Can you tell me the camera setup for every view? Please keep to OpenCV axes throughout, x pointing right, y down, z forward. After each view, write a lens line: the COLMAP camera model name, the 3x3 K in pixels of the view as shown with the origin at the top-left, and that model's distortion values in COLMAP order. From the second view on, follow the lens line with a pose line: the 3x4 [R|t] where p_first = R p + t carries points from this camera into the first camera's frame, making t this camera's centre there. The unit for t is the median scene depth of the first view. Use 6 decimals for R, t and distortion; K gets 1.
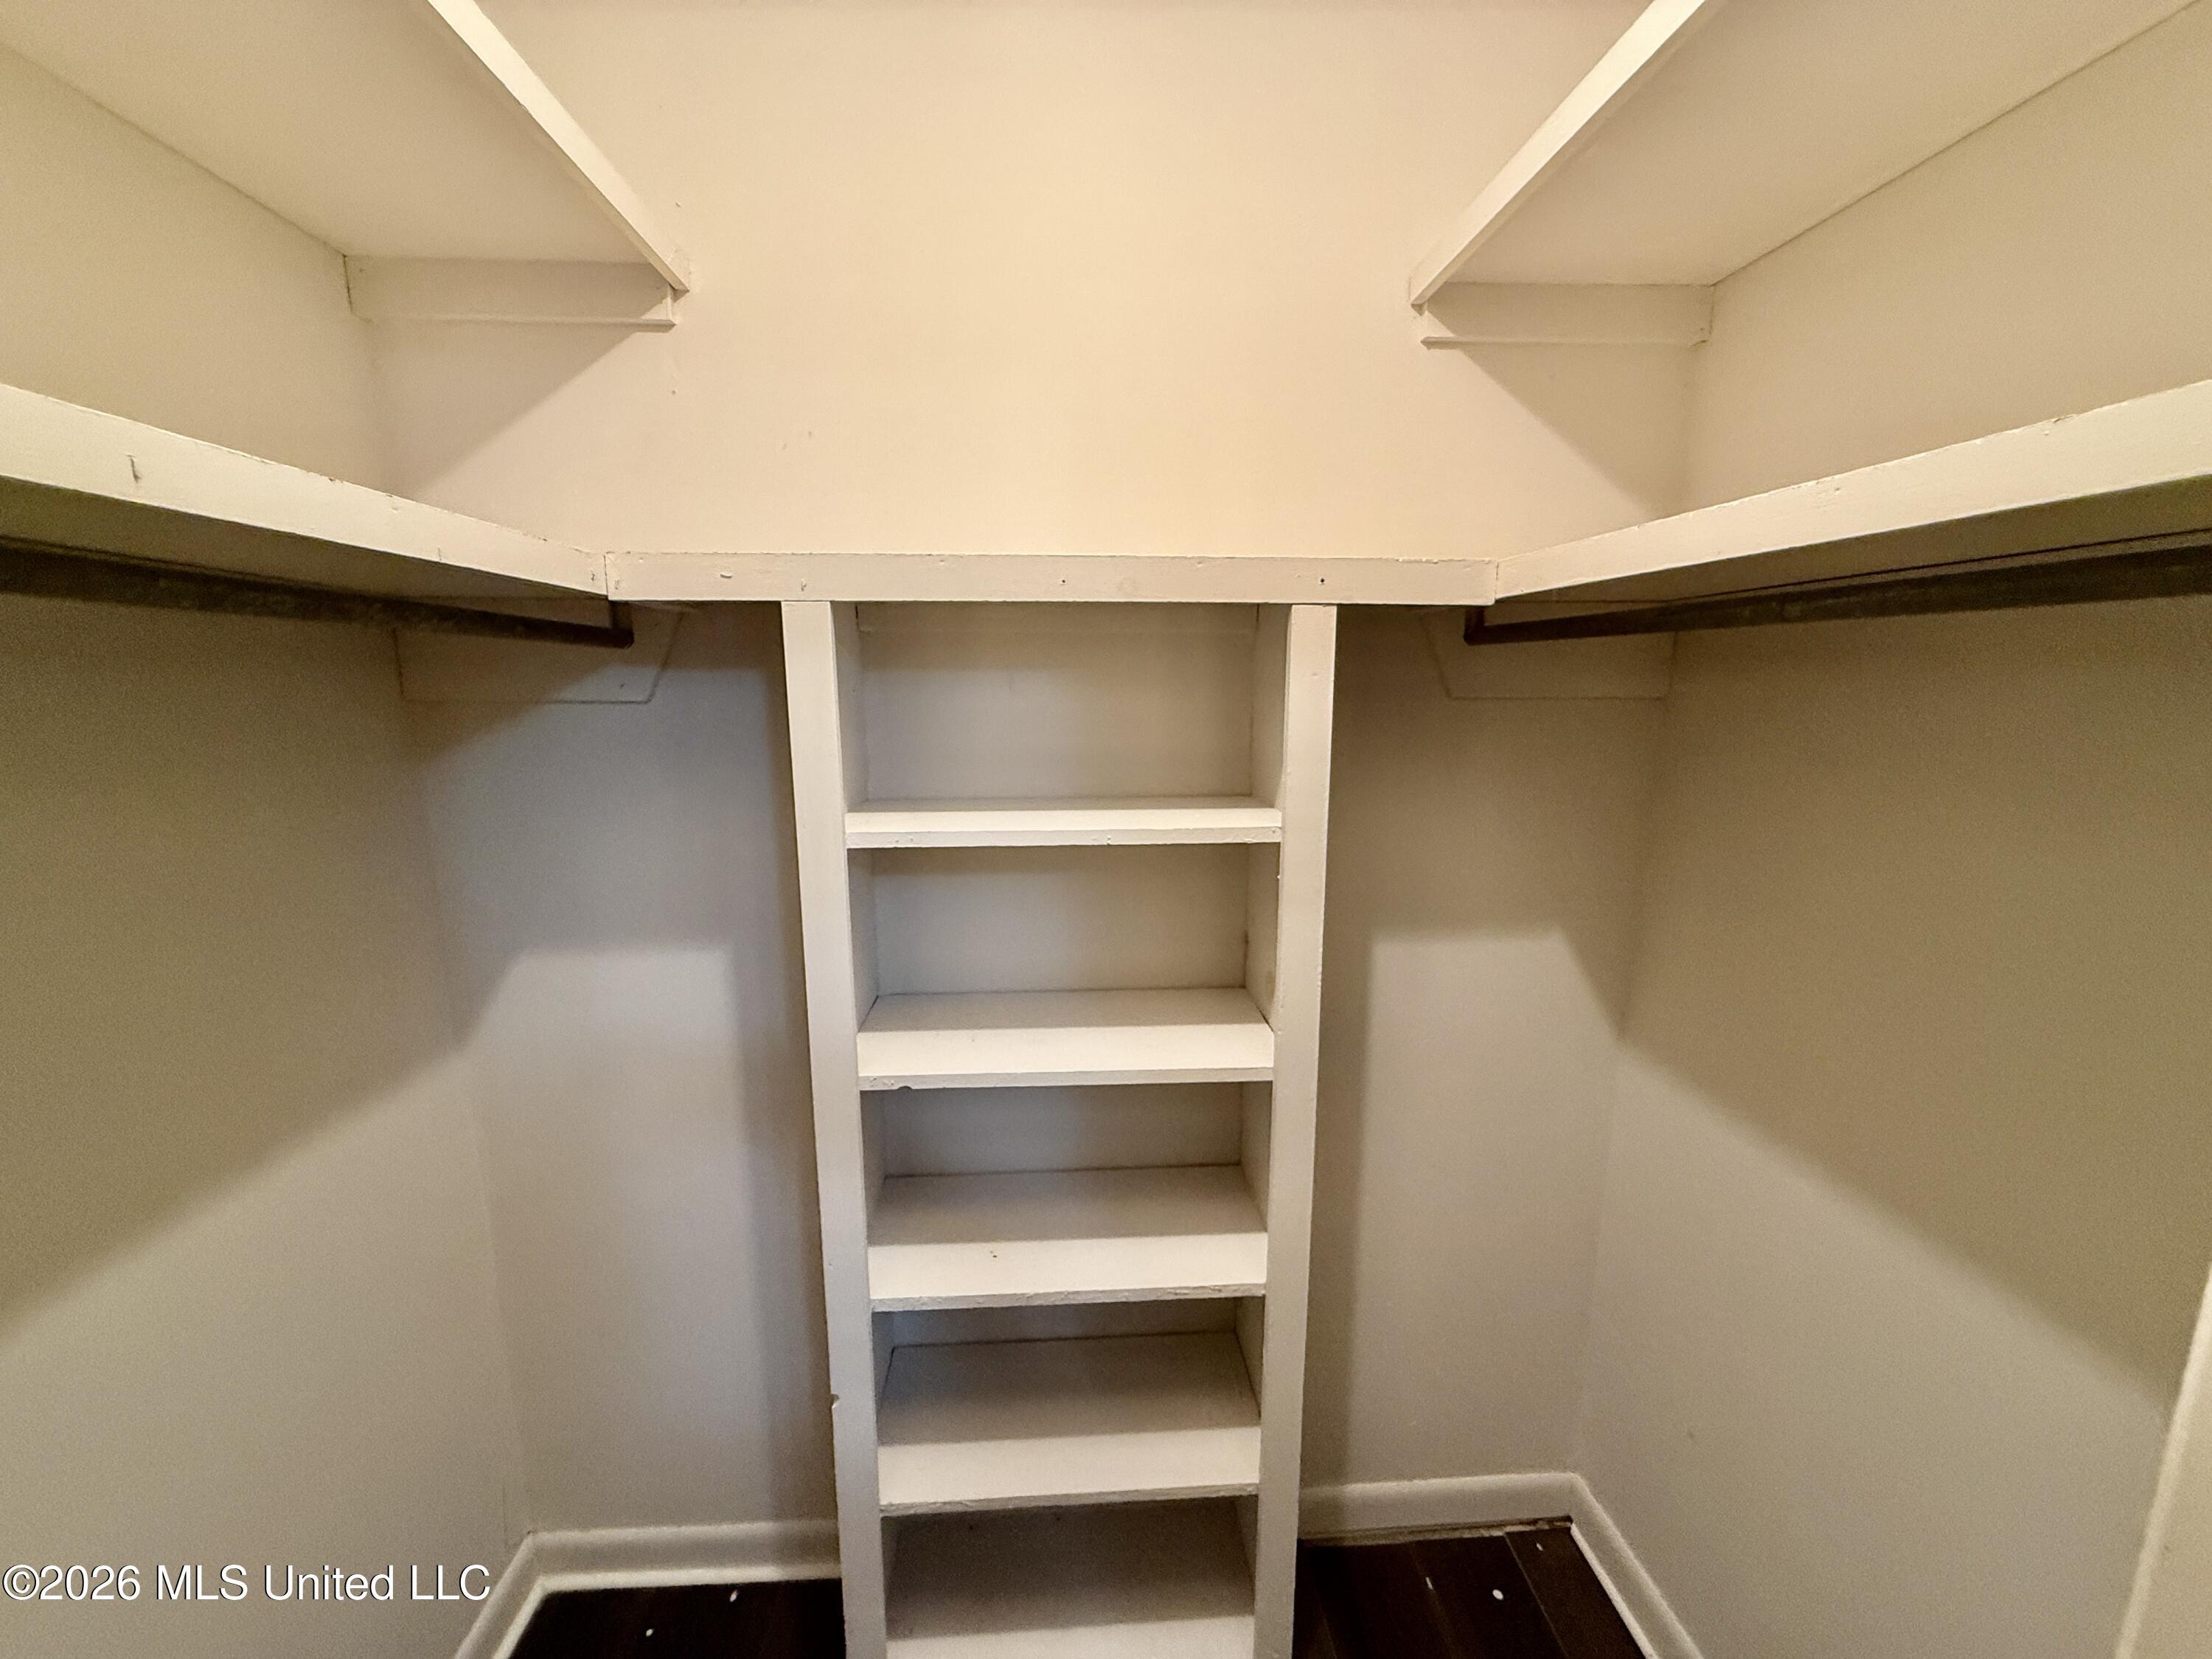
lens RADIAL K [[887.0, 0, 1108.9], [0, 887.0, 816.6], [0, 0, 1]] dist [-0.000647, 0.000049]
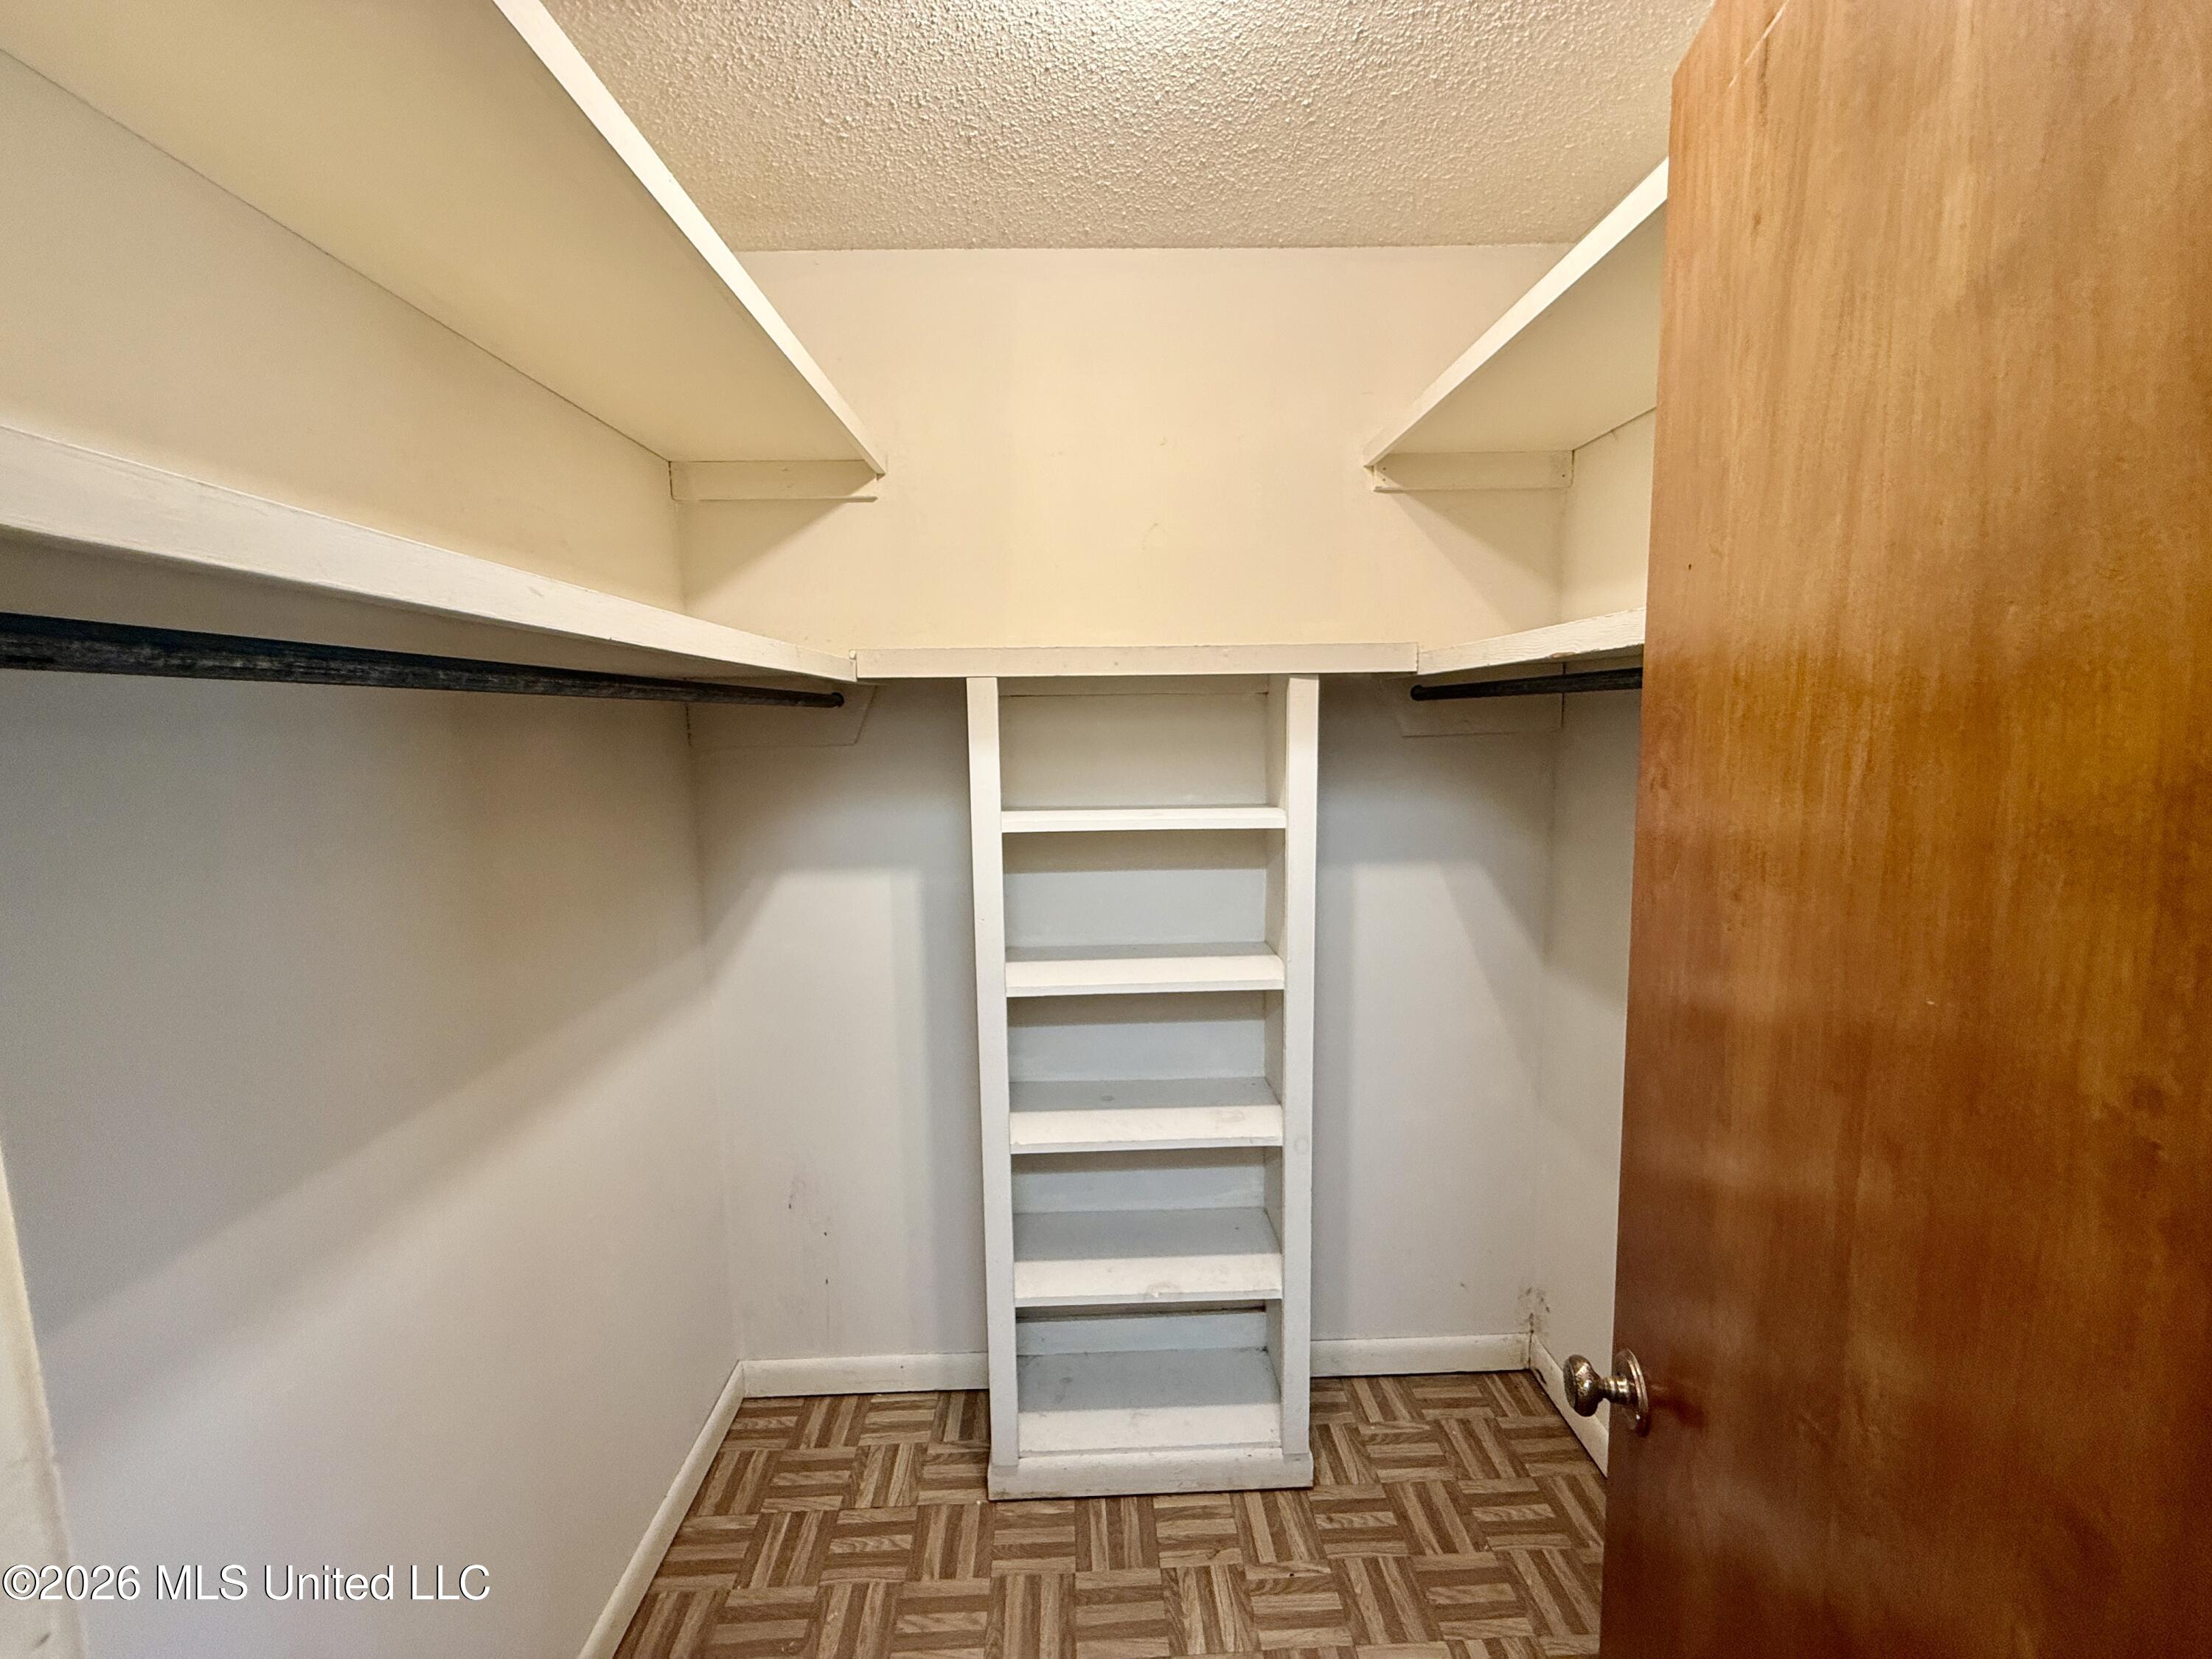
lens RADIAL K [[887.0, 0, 1104.2], [0, 887.0, 835.6], [0, 0, 1]] dist [-0.000647, 0.000049]
pose [[0.999904, -0.013272, 0.004102, -0.115812], [0.013518, 0.997644, -0.067256, 0.129754], [-0.003200, 0.067305, 0.997727, -0.482789]]
